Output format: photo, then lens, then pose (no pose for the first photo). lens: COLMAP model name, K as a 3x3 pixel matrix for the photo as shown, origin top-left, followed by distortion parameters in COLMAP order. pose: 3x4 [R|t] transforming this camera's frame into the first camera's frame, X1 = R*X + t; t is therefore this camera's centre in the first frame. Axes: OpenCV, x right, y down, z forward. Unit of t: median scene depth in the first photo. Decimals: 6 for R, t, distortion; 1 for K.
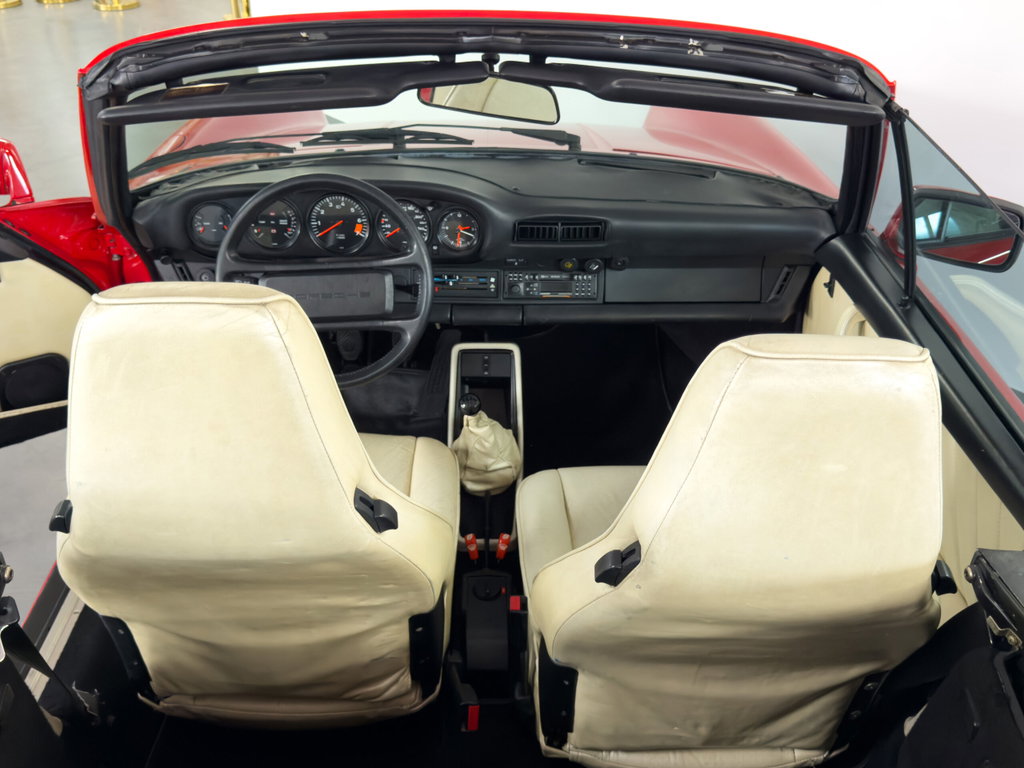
lens RADIAL K [[1023.9, 0, 514.3], [0, 1023.9, 384.6], [0, 0, 1]] dist [0.066553, 0.000000]
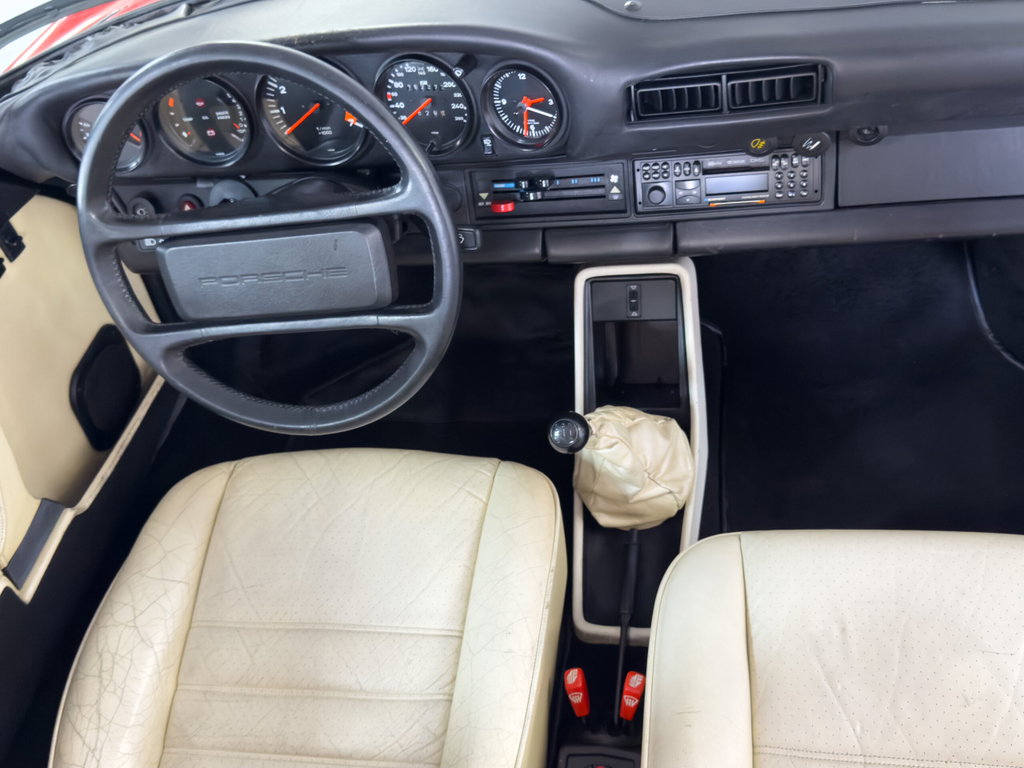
lens RADIAL K [[1023.9, 0, 507.9], [0, 1023.9, 384.0], [0, 0, 1]] dist [0.066553, 0.000000]
pose [[0.958353, -0.007269, -0.285492, 0.081784], [0.080557, 0.965961, 0.245823, -0.142181], [0.273987, -0.258584, 0.926318, 0.485872]]
